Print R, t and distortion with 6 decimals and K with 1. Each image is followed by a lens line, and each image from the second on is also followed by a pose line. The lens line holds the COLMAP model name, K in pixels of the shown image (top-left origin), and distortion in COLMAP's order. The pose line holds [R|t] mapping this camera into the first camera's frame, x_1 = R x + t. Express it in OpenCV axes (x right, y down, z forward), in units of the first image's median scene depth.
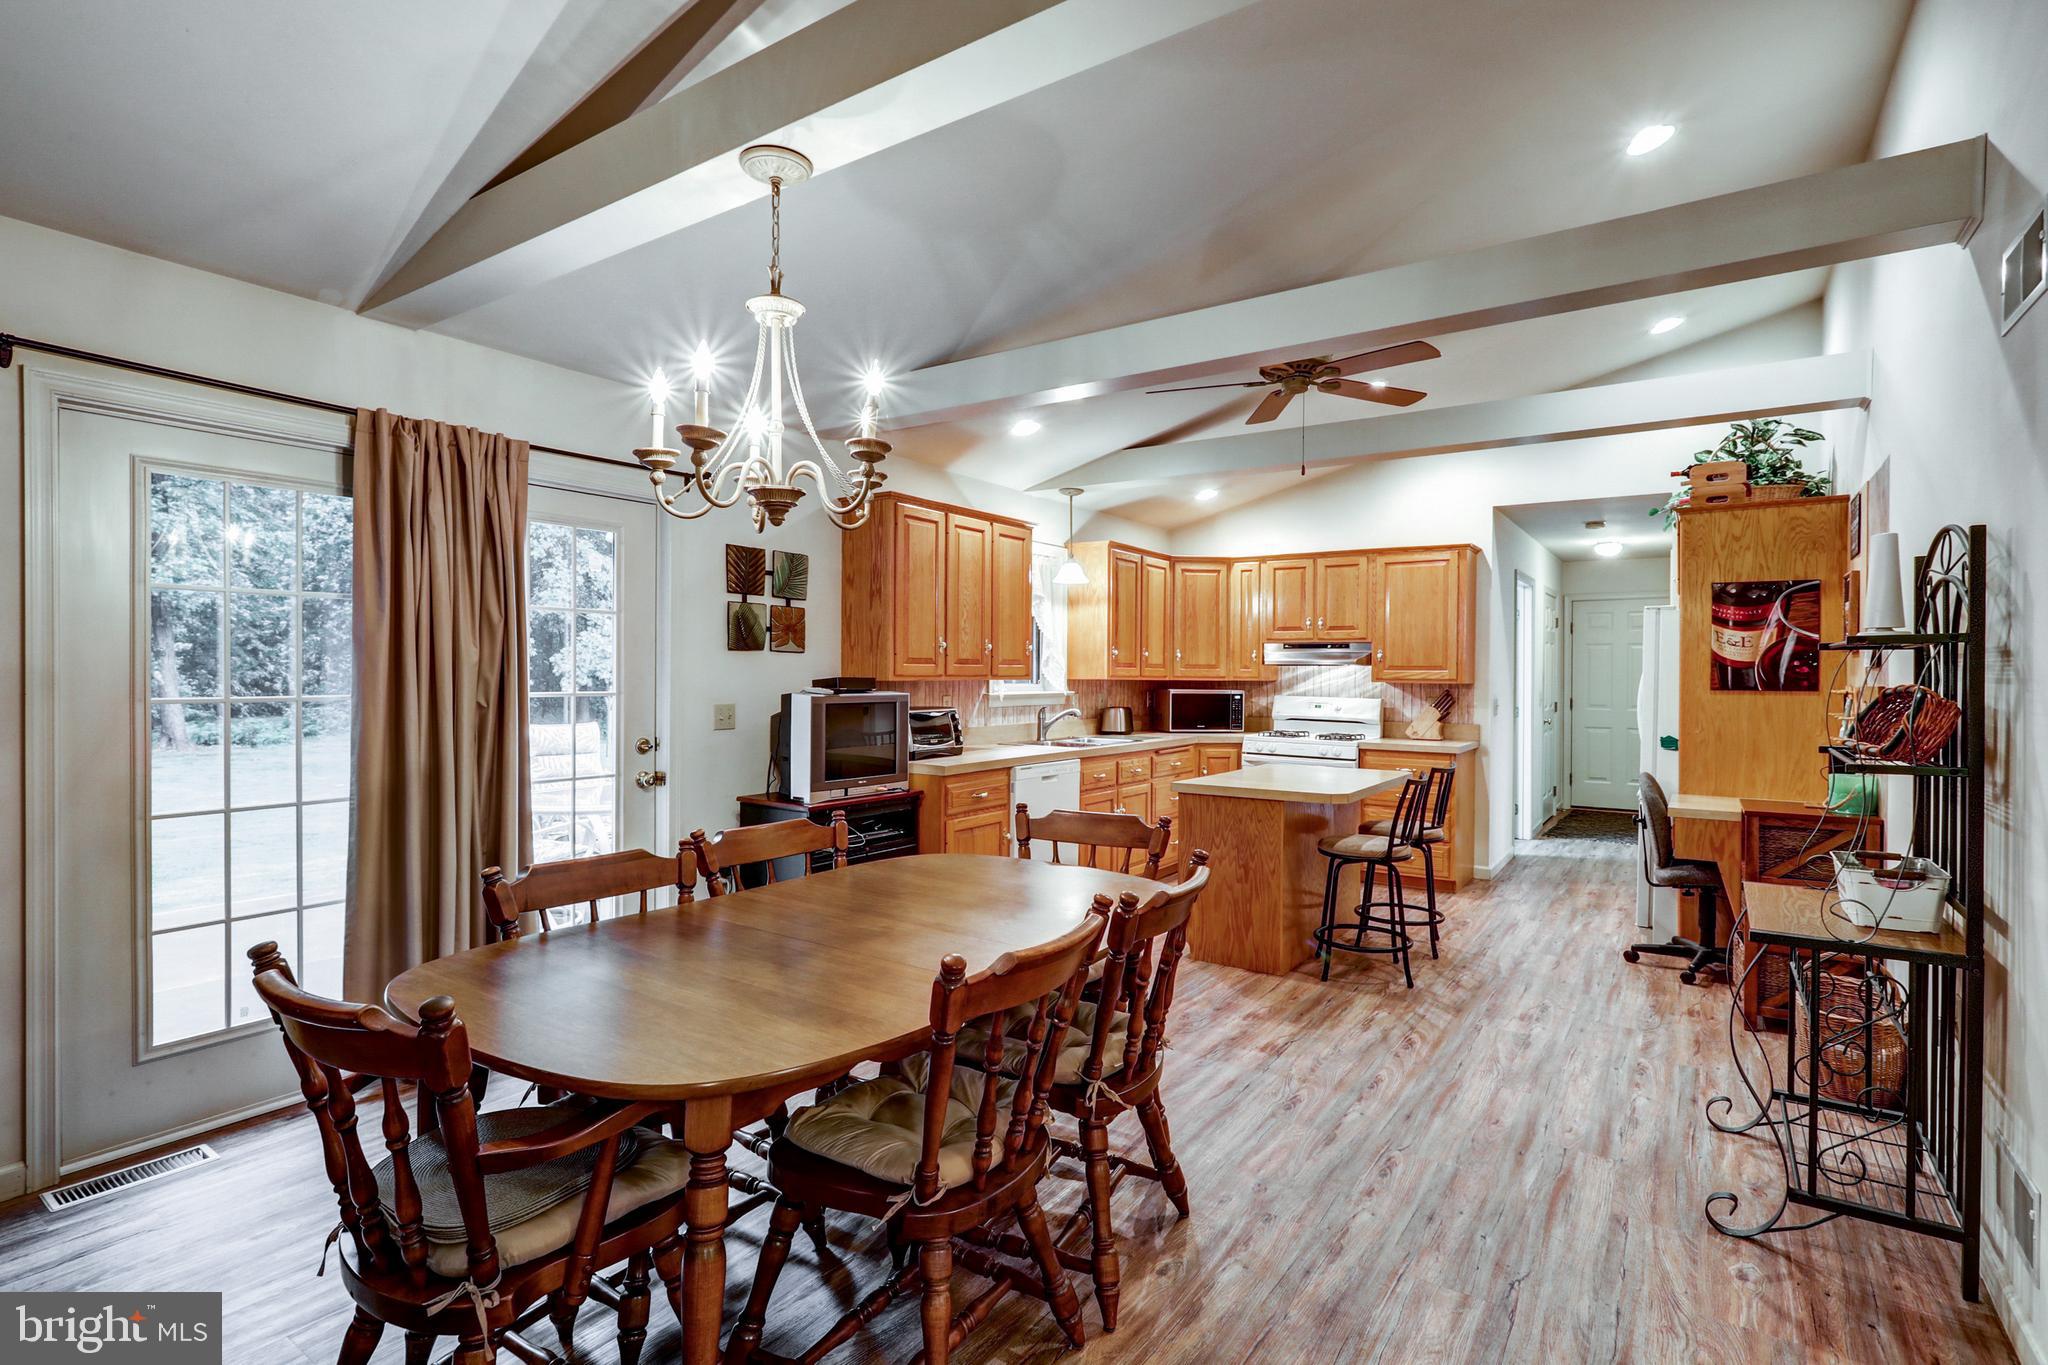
lens RADIAL K [[979.2, 0, 1034.5], [0, 979.2, 677.9], [0, 0, 1]] dist [-0.000069, 0.000100]
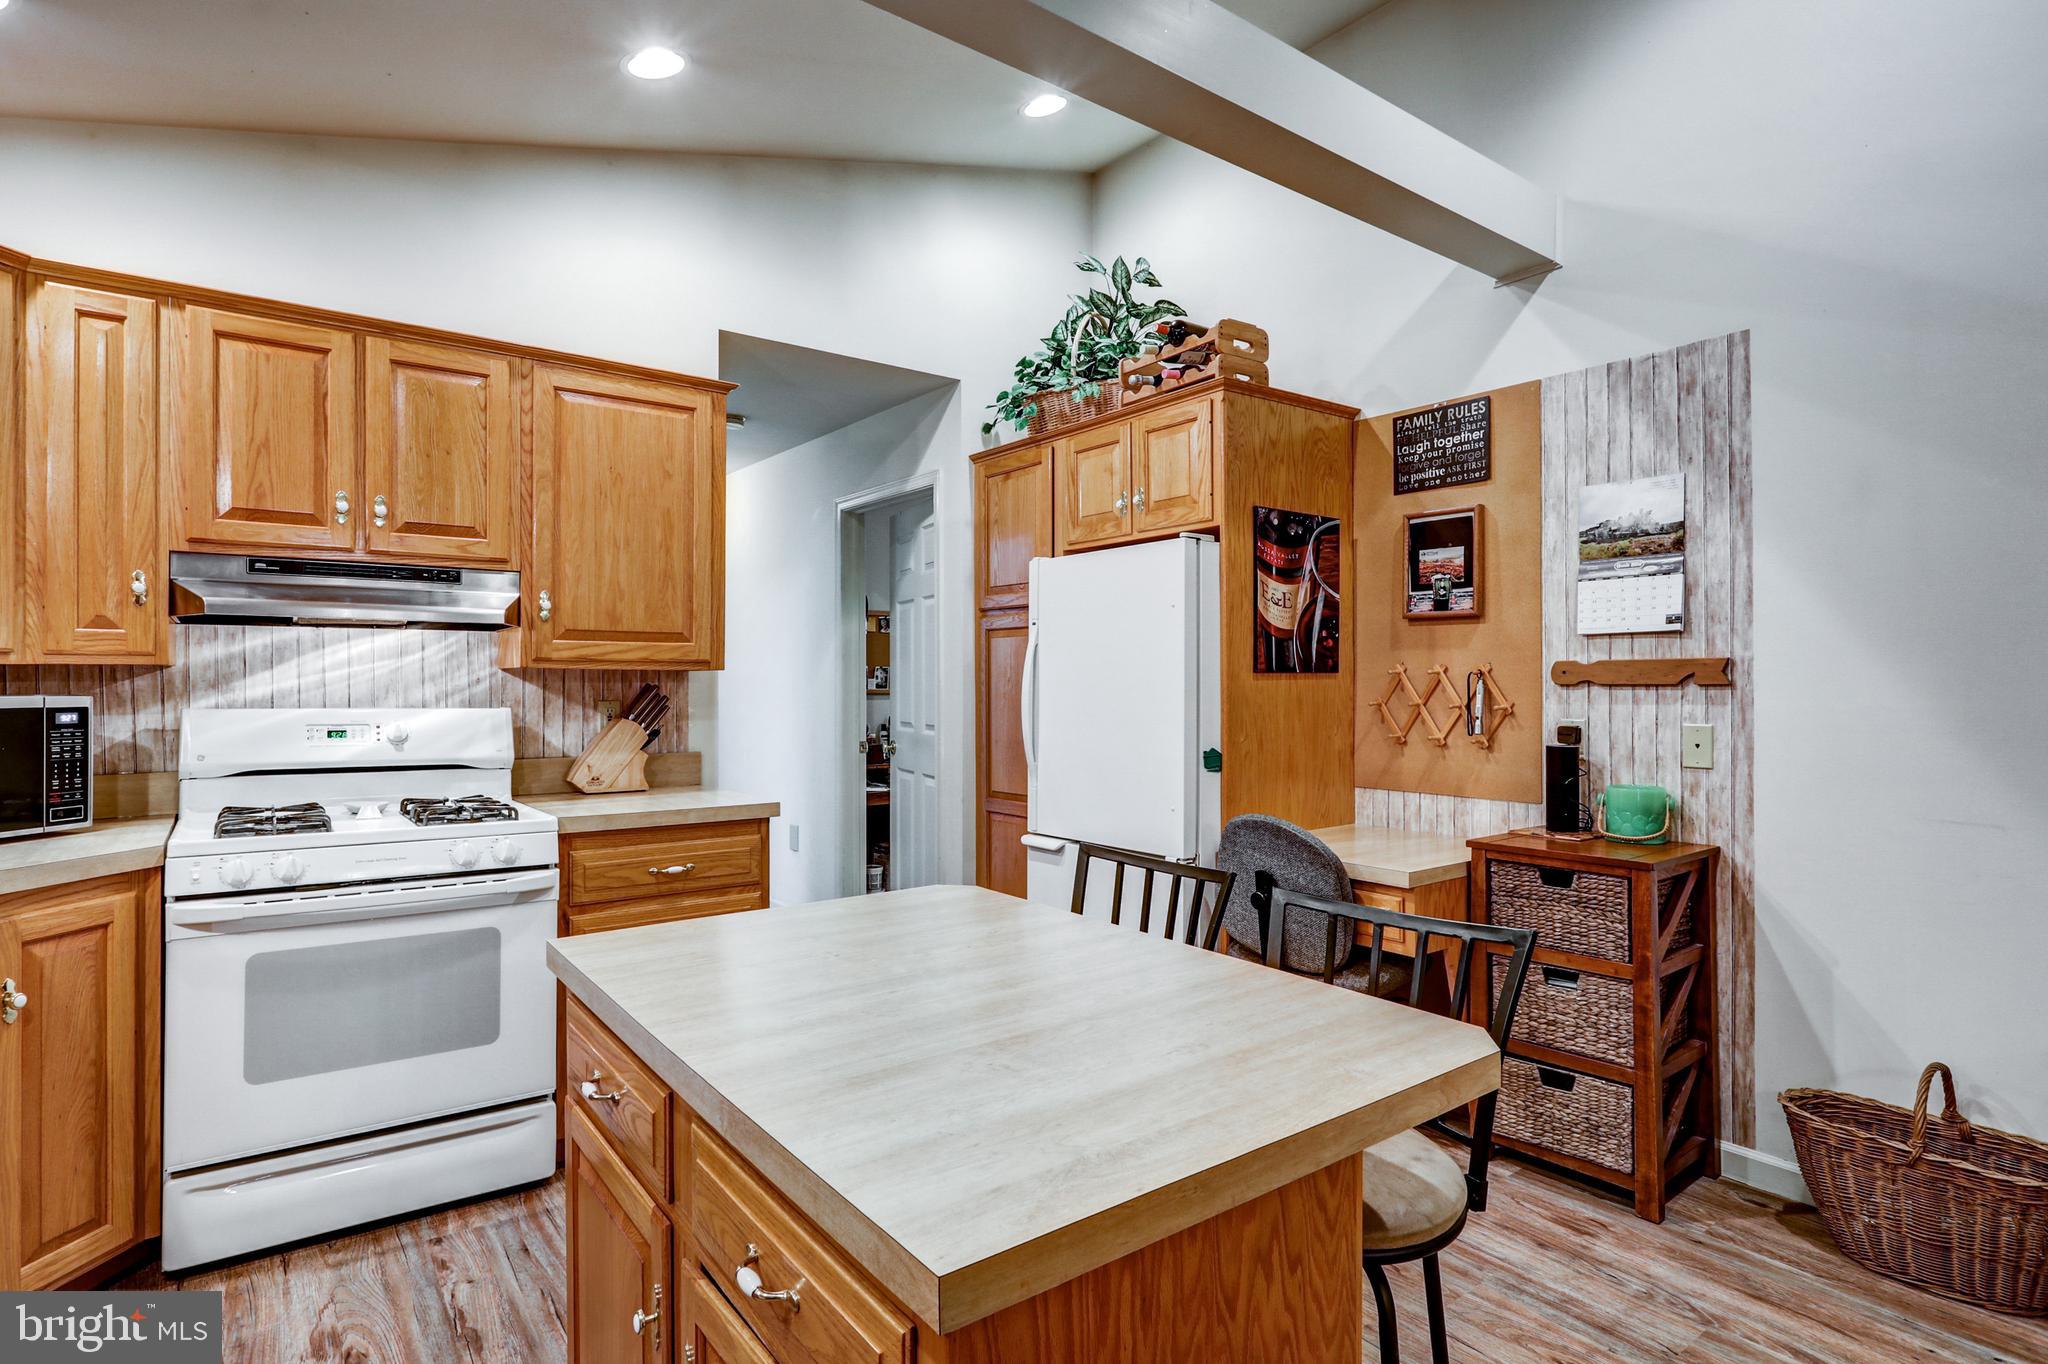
lens RADIAL K [[1051.6, 0, 1030.2], [0, 1051.6, 678.0], [0, 0, 1]] dist [-0.021872, 0.012654]
pose [[0.321312, -0.004371, 0.946963, -0.005572], [0.008097, 0.999965, 0.001869, 0.009574], [-0.946939, 0.007067, 0.321336, 0.657299]]
